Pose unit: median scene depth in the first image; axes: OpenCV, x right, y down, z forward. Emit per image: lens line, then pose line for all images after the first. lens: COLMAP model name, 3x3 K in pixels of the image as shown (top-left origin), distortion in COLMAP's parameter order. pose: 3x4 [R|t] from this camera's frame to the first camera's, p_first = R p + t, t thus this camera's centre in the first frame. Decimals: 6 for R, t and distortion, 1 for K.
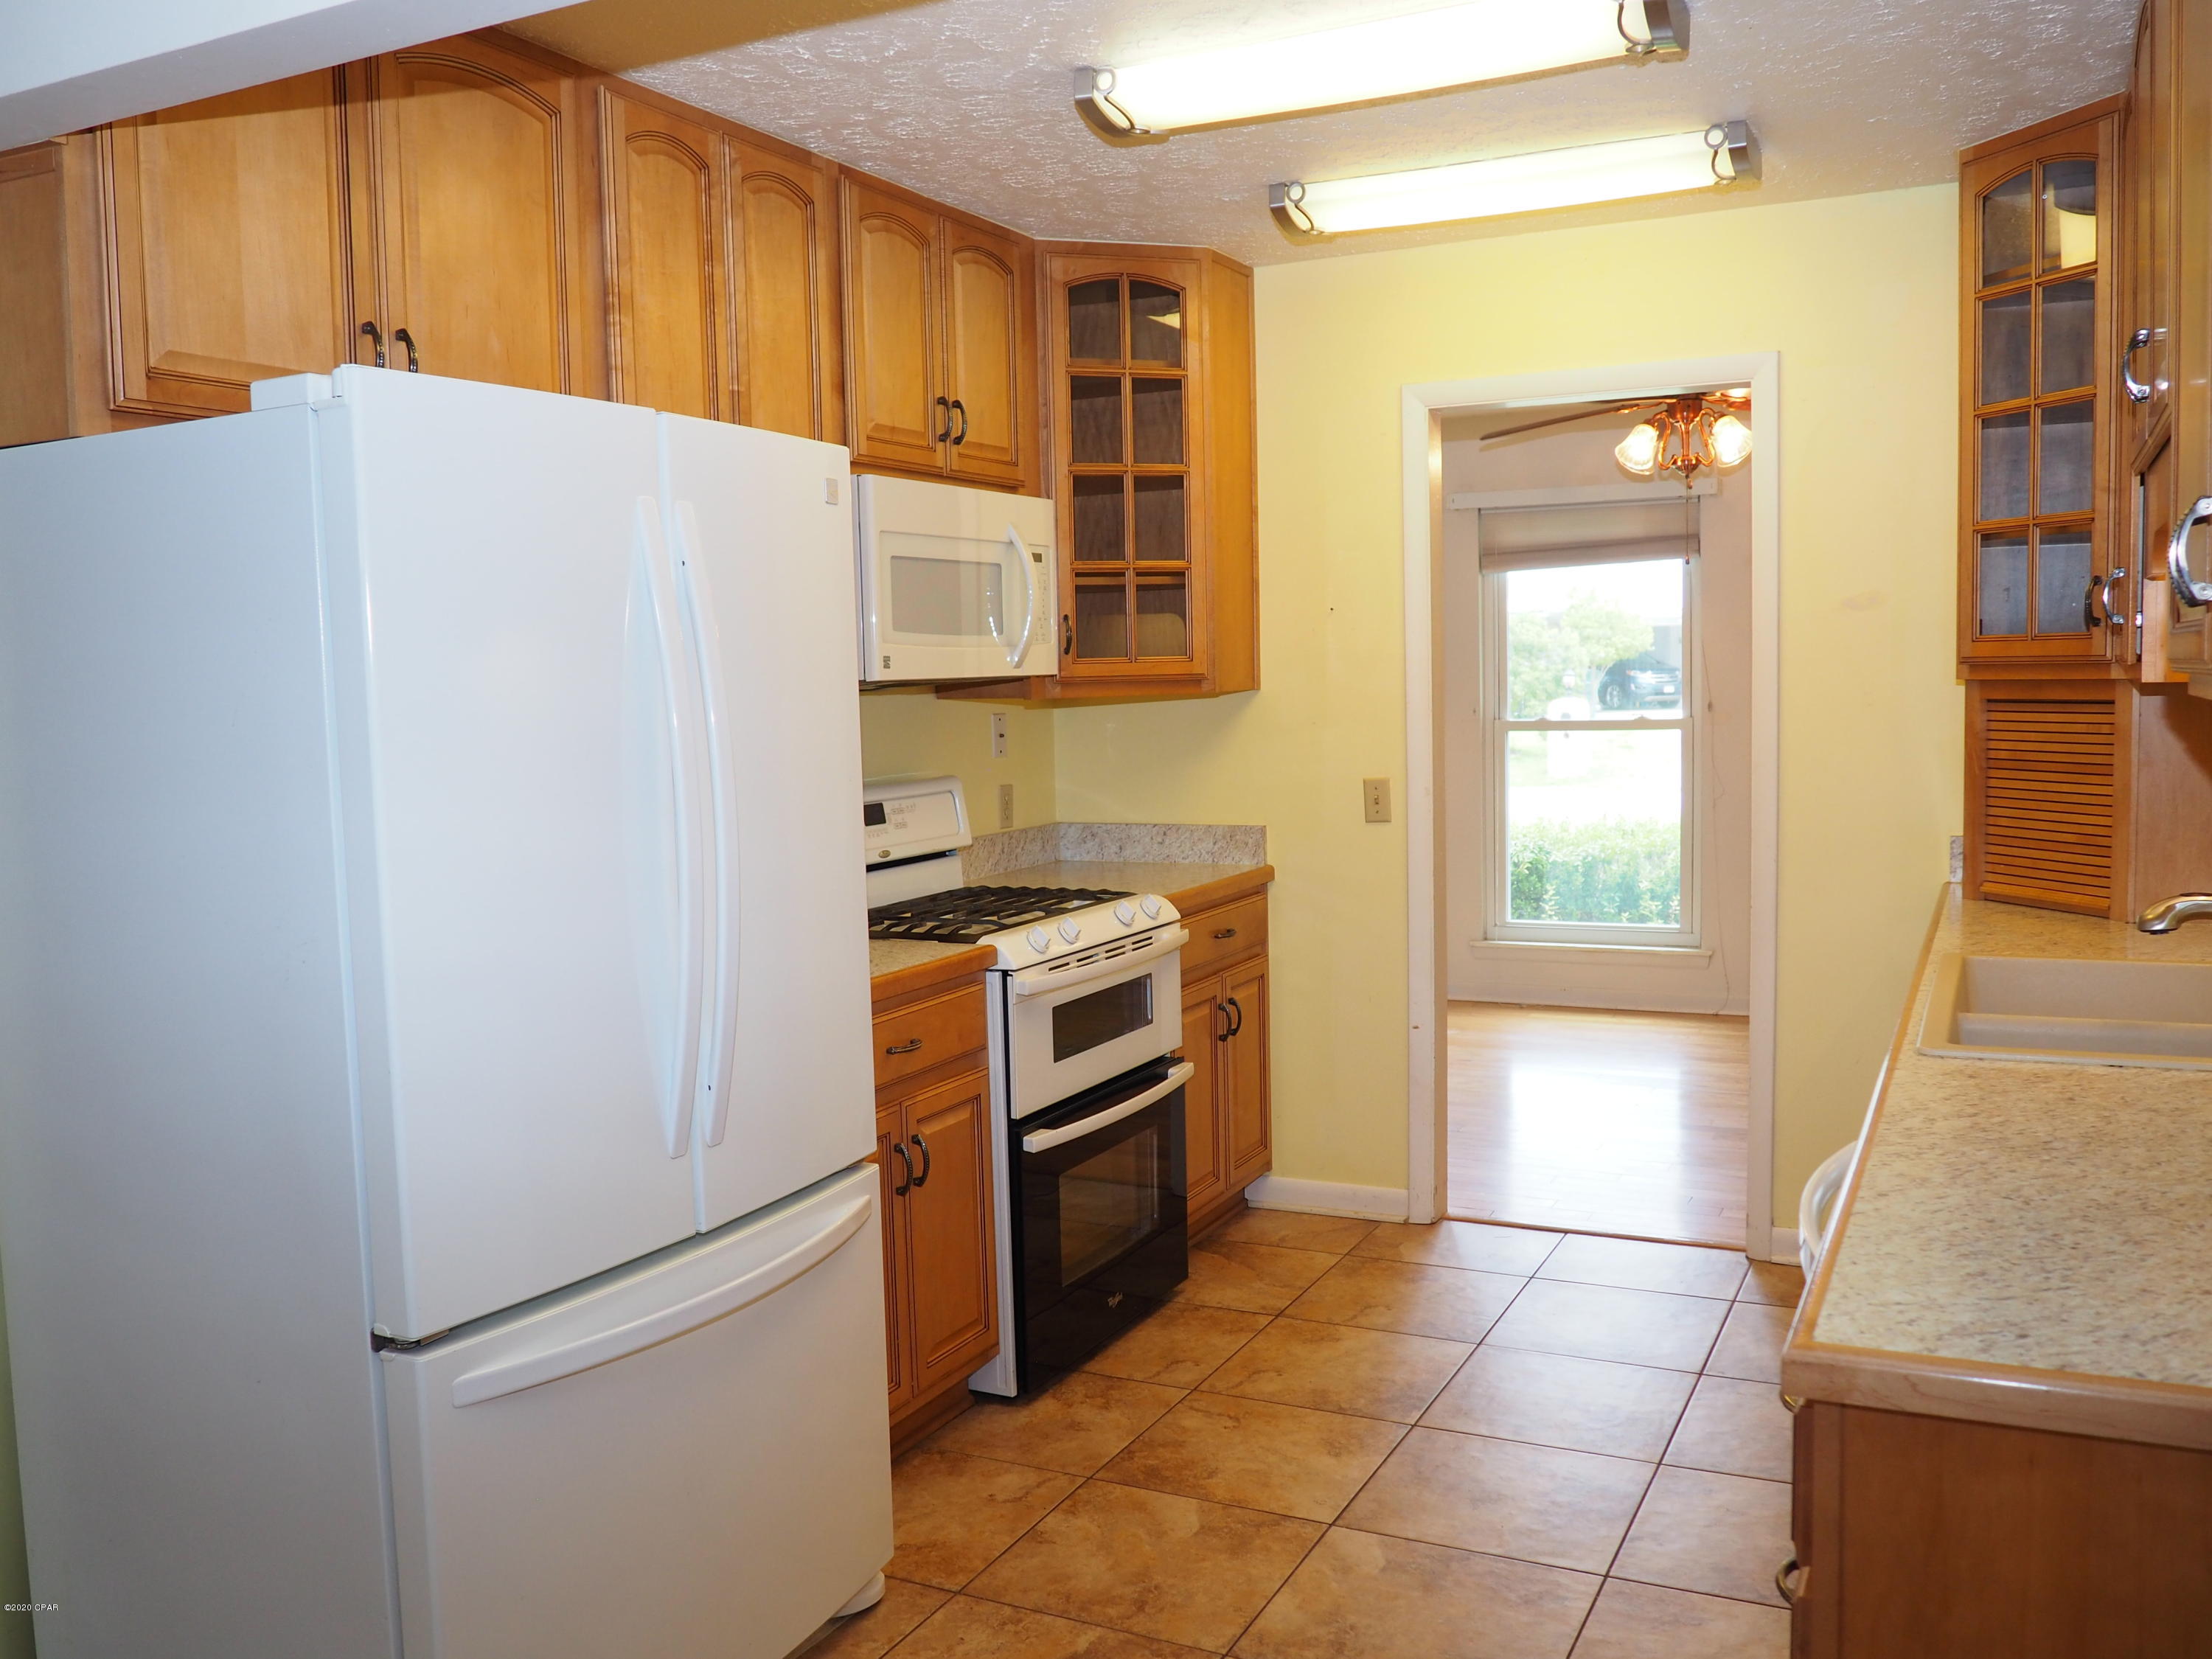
lens RADIAL K [[1802.1, 0, 1106.0], [0, 1802.1, 829.5], [0, 0, 1]] dist [-0.042732, -0.000630]
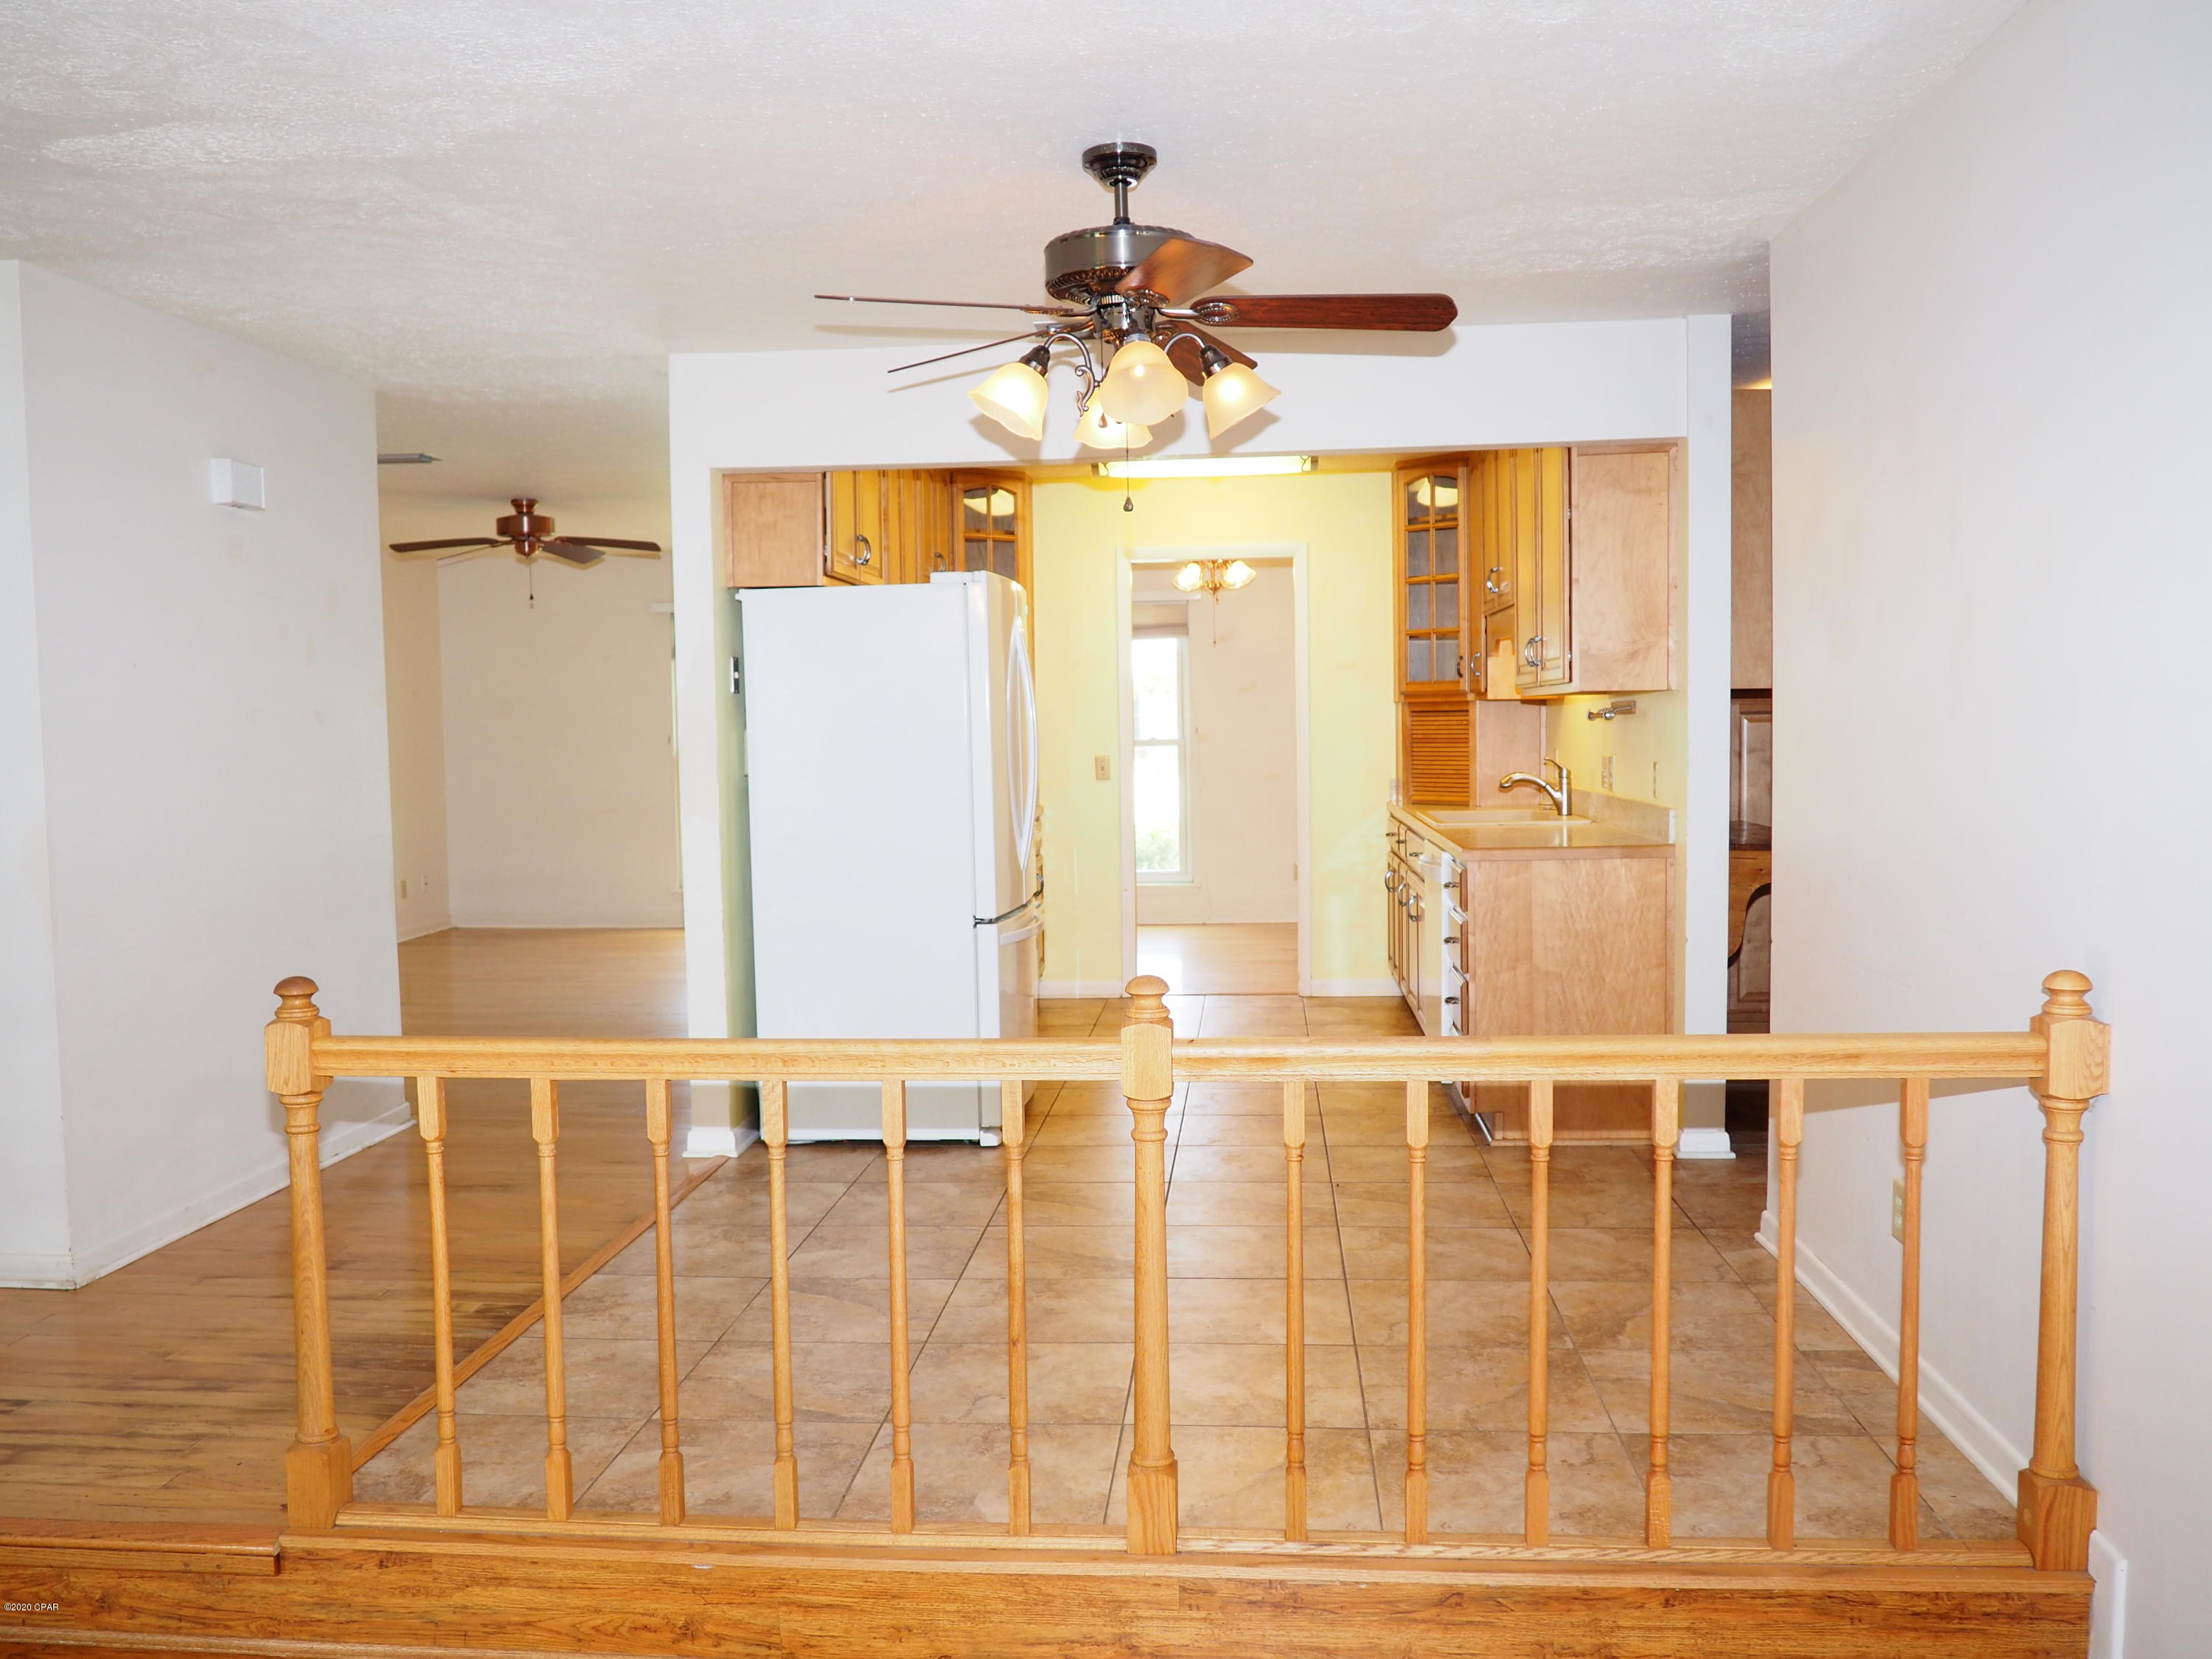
lens RADIAL K [[1802.1, 0, 1106.0], [0, 1802.1, 829.5], [0, 0, 1]] dist [-0.042732, -0.000630]
pose [[0.922729, -0.011505, 0.385277, -0.727375], [0.024890, 0.999247, -0.029770, 0.132786], [-0.384644, 0.037059, 0.922321, -0.914317]]
